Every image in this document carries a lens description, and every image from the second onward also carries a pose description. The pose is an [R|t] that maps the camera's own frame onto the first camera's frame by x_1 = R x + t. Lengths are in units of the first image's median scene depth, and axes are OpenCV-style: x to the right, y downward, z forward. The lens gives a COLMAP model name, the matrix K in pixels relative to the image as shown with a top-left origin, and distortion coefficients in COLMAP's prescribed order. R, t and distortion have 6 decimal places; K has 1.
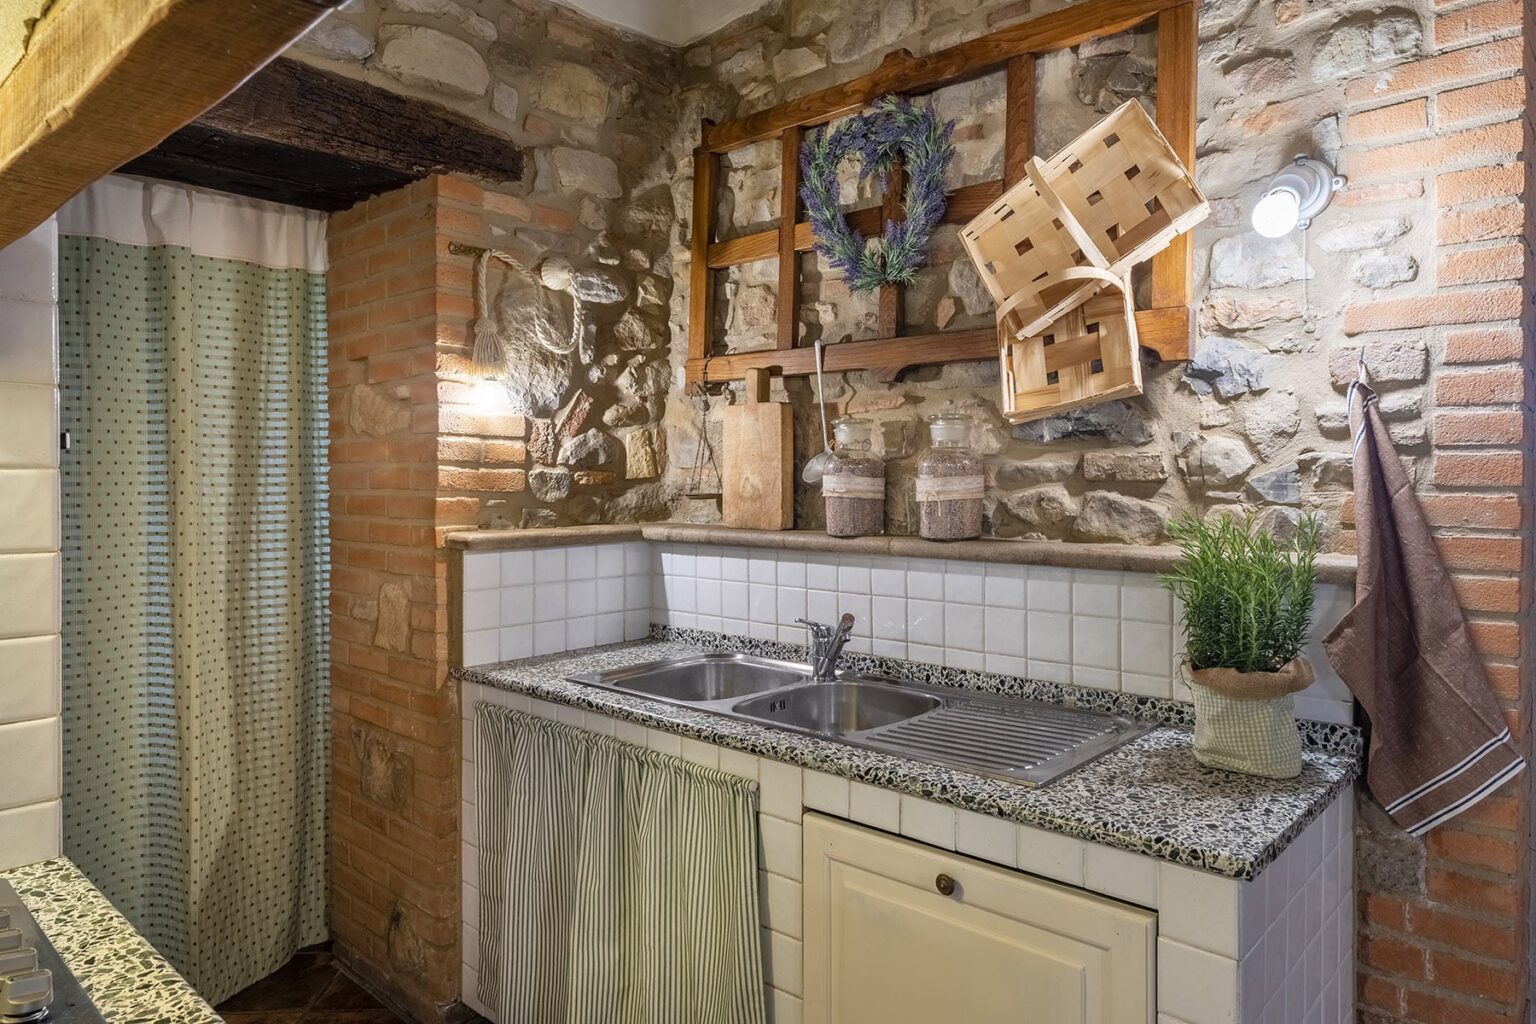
lens RADIAL K [[985.2, 0, 778.9], [0, 985.2, 505.9], [0, 0, 1]] dist [-0.004757, 0.001074]
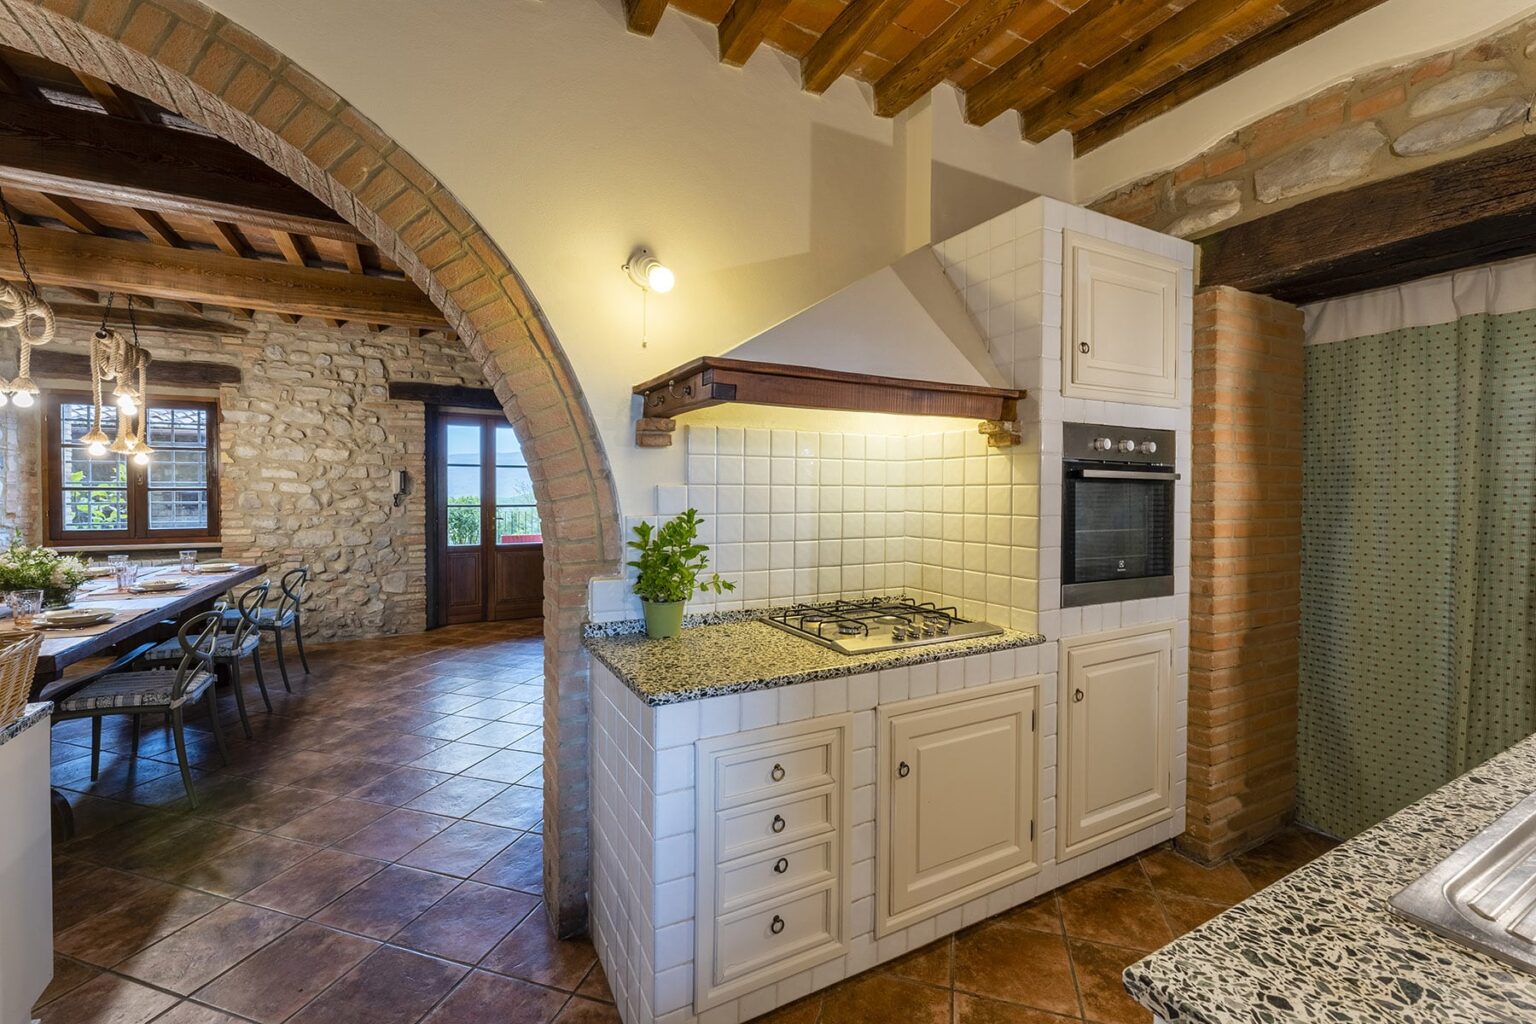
lens RADIAL K [[647.0, 0, 796.6], [0, 647.0, 502.7], [0, 0, 1]] dist [0.002743, -0.000060]
pose [[-0.314004, 0.010383, -0.949365, 0.745685], [-0.022340, 0.999583, 0.018322, -0.011026], [0.949159, 0.026962, -0.313641, 0.637116]]
